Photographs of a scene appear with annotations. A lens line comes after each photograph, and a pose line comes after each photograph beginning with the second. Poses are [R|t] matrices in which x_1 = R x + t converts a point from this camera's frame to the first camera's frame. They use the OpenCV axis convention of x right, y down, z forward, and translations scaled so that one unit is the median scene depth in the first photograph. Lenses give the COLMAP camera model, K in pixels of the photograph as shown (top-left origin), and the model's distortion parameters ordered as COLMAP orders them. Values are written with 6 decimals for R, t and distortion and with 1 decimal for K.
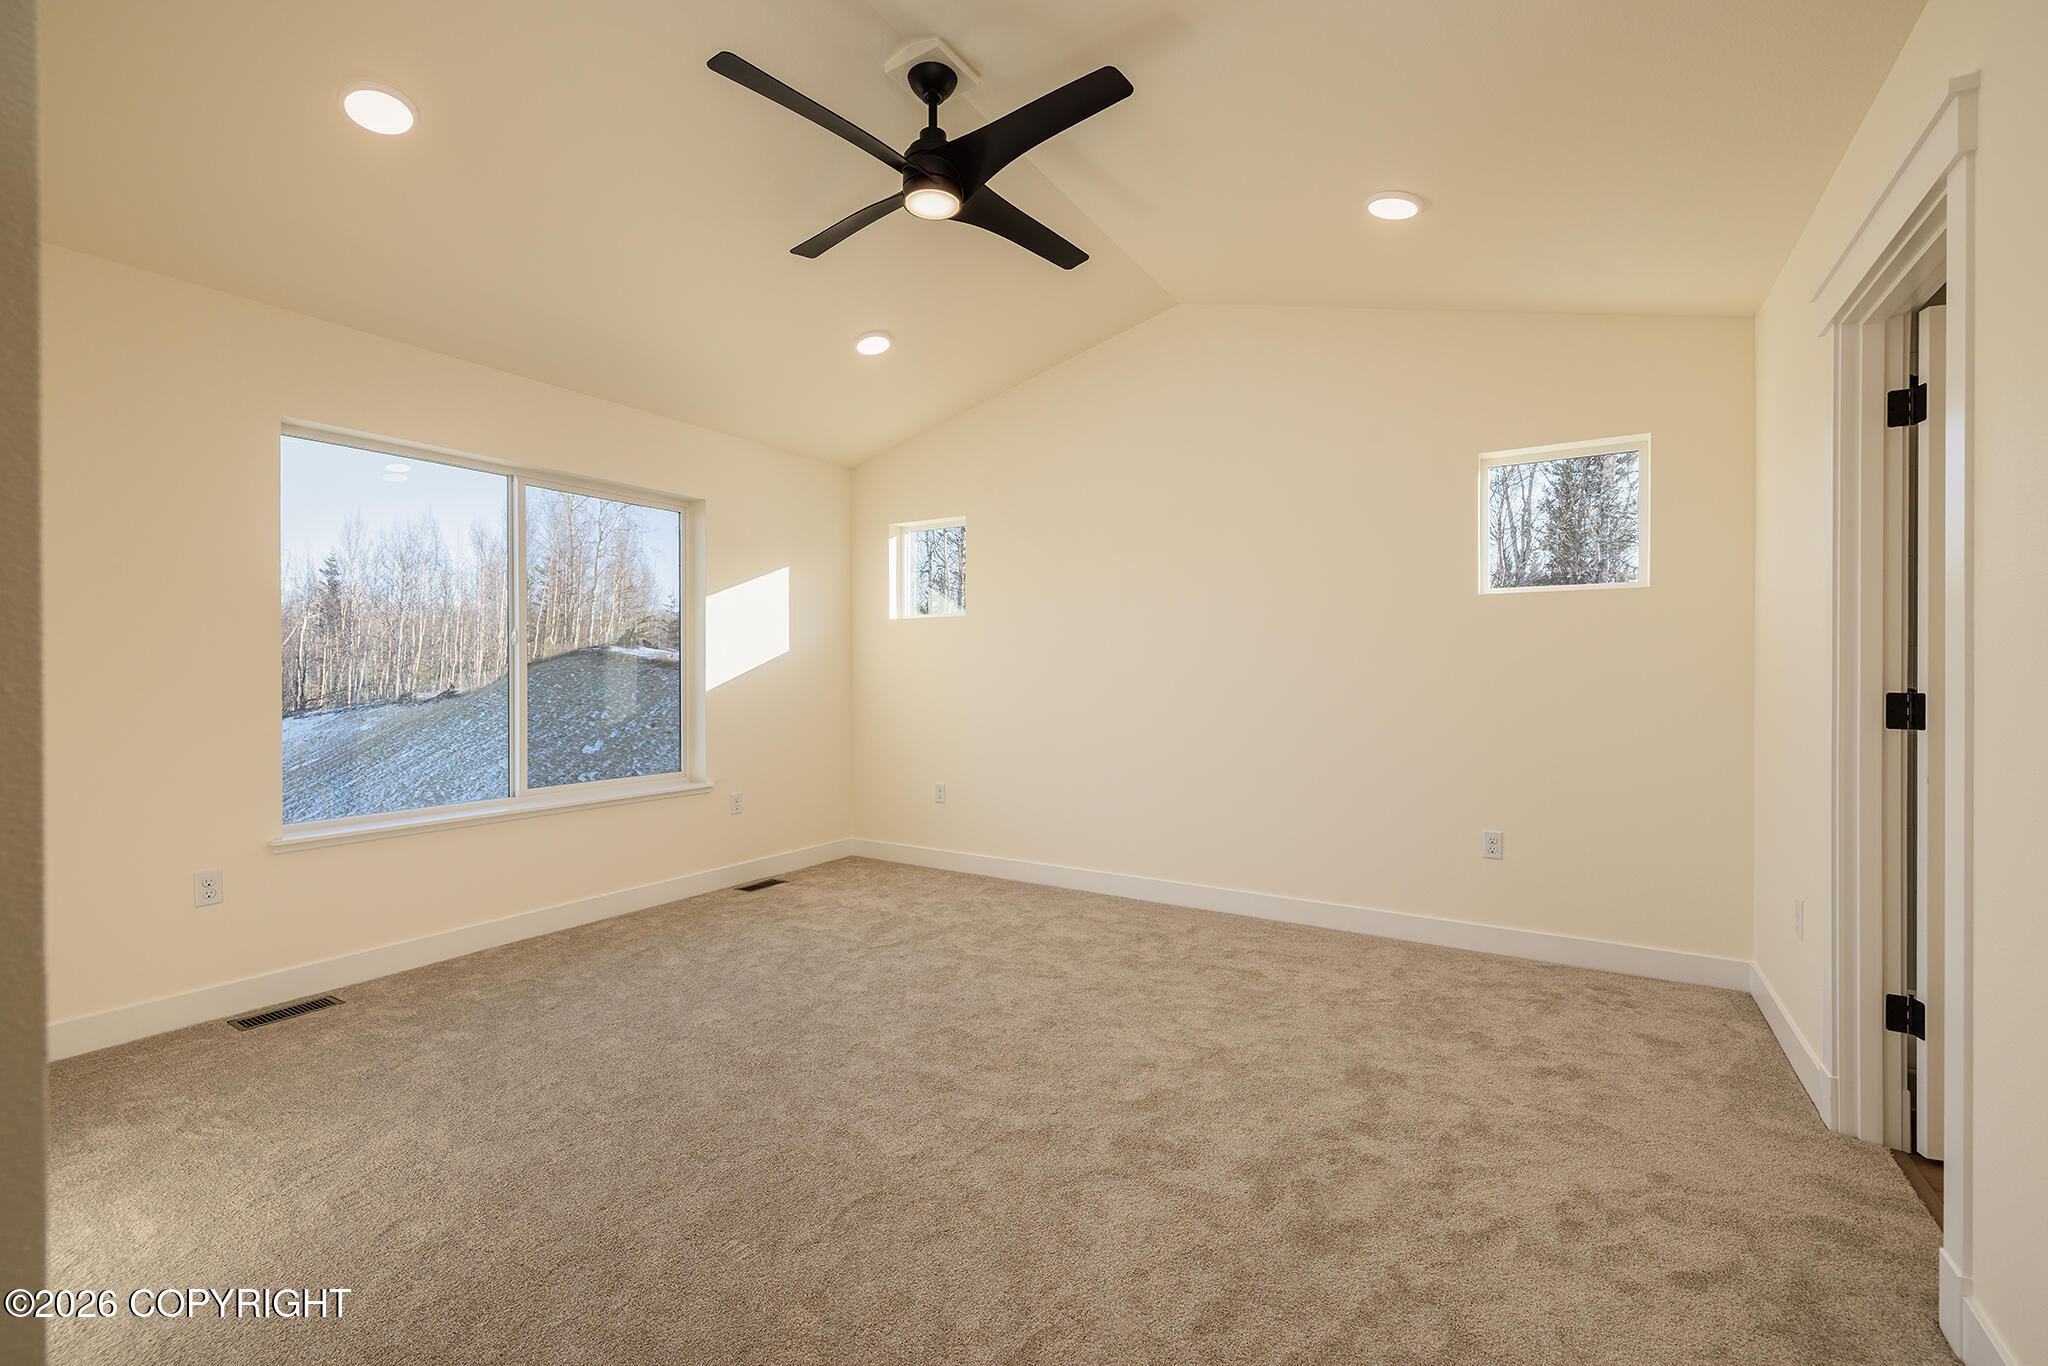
lens RADIAL K [[850.1, 0, 1011.7], [0, 850.1, 676.9], [0, 0, 1]] dist [-0.008344, -0.000163]
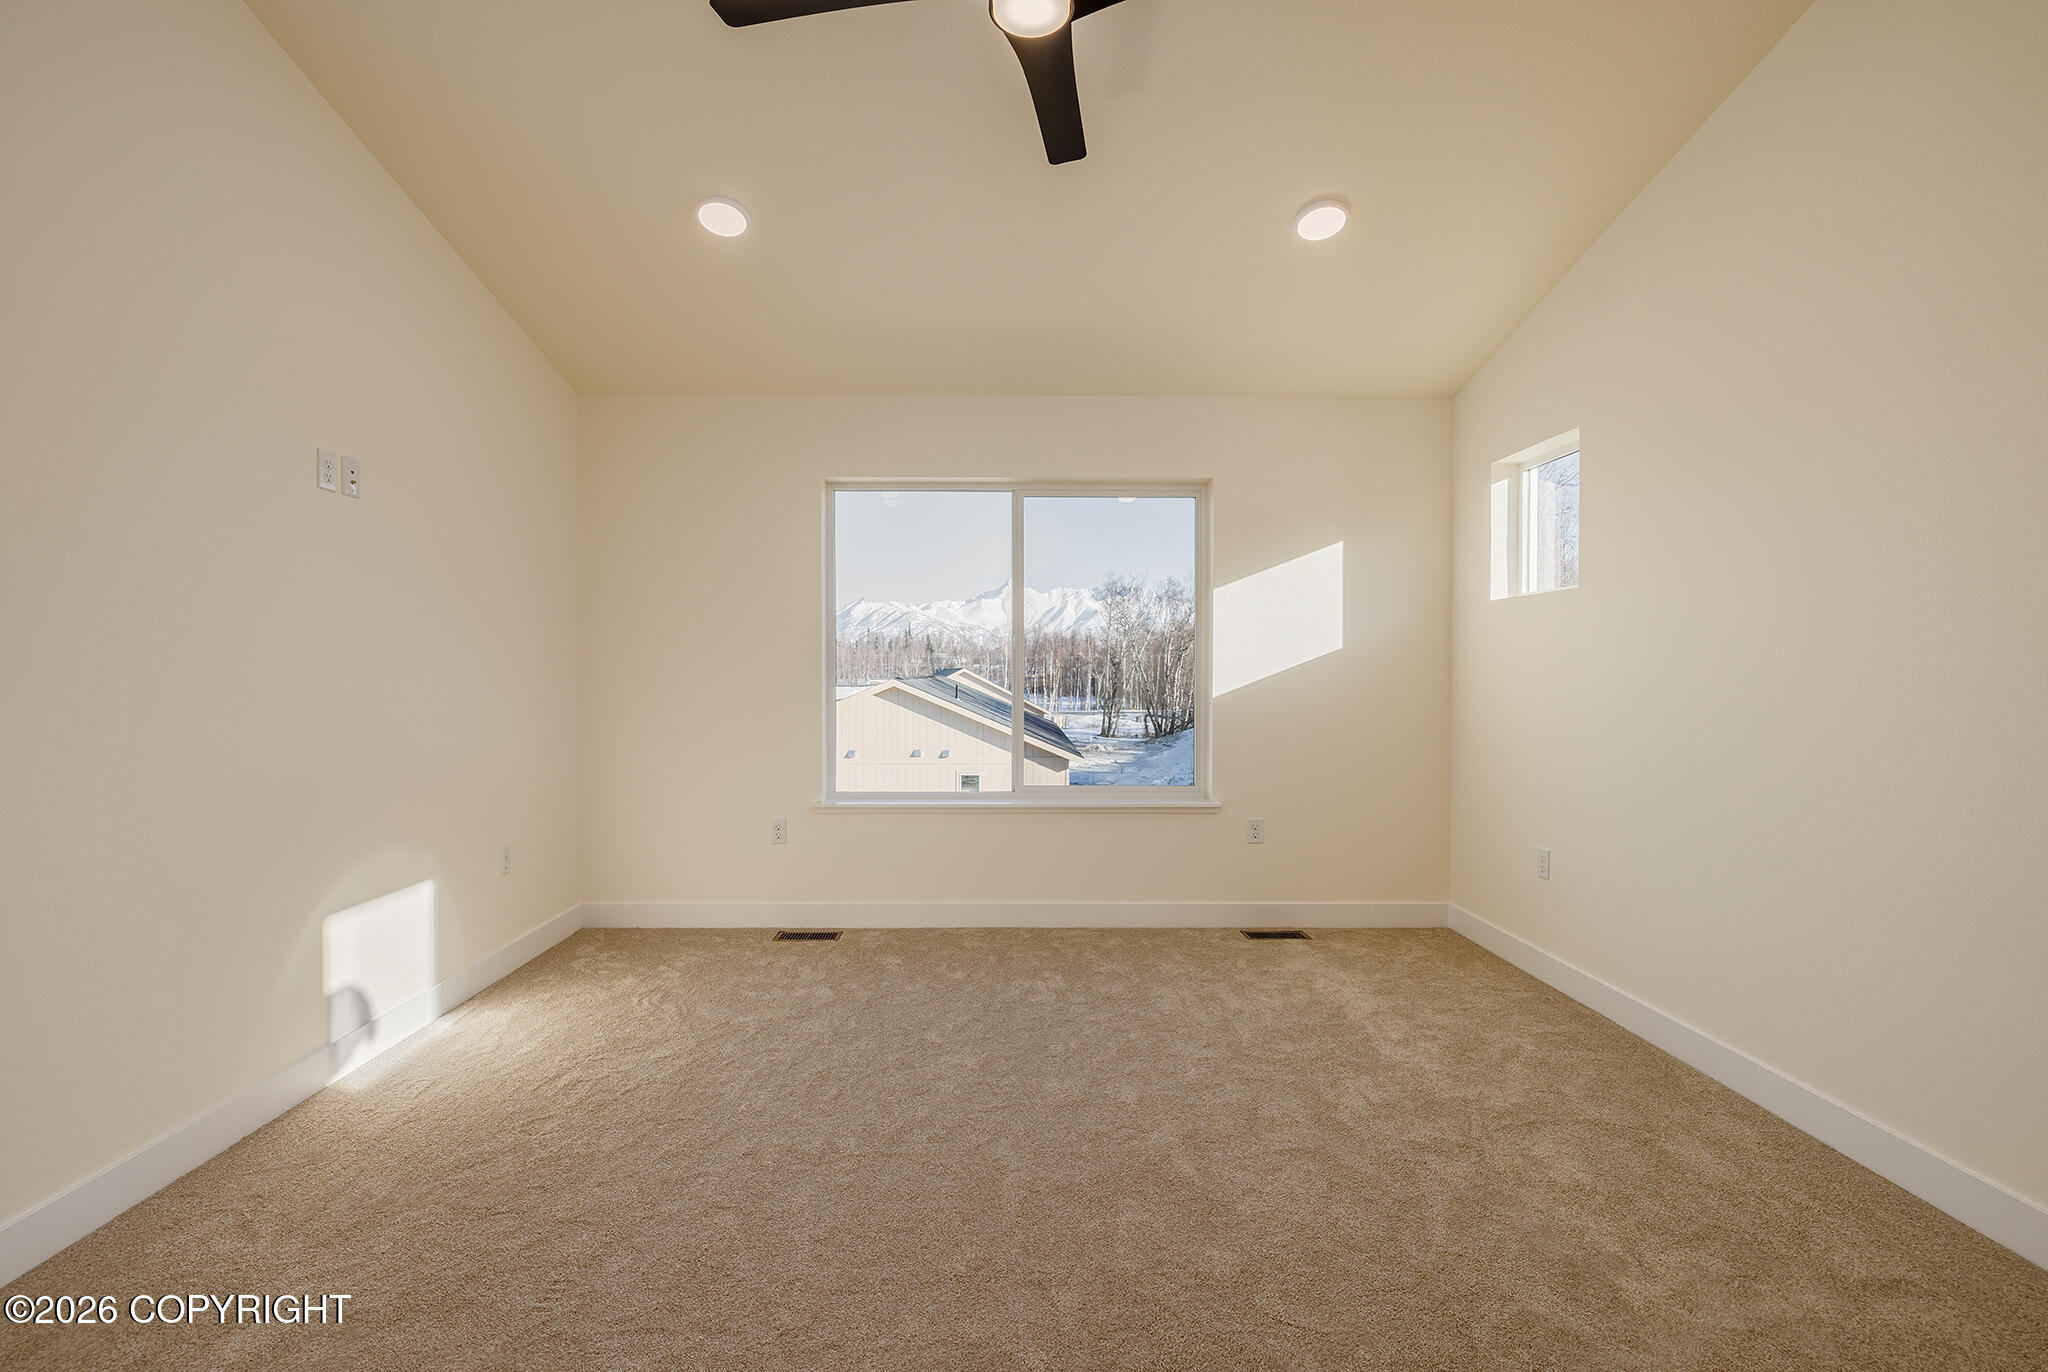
lens RADIAL K [[882.3, 0, 1026.1], [0, 882.3, 673.3], [0, 0, 1]] dist [-0.003779, -0.000291]
pose [[0.549610, 0.001024, -0.835421, 0.325832], [-0.007399, 0.999966, -0.003642, -0.002519], [0.835389, 0.008183, 0.549599, 0.379446]]
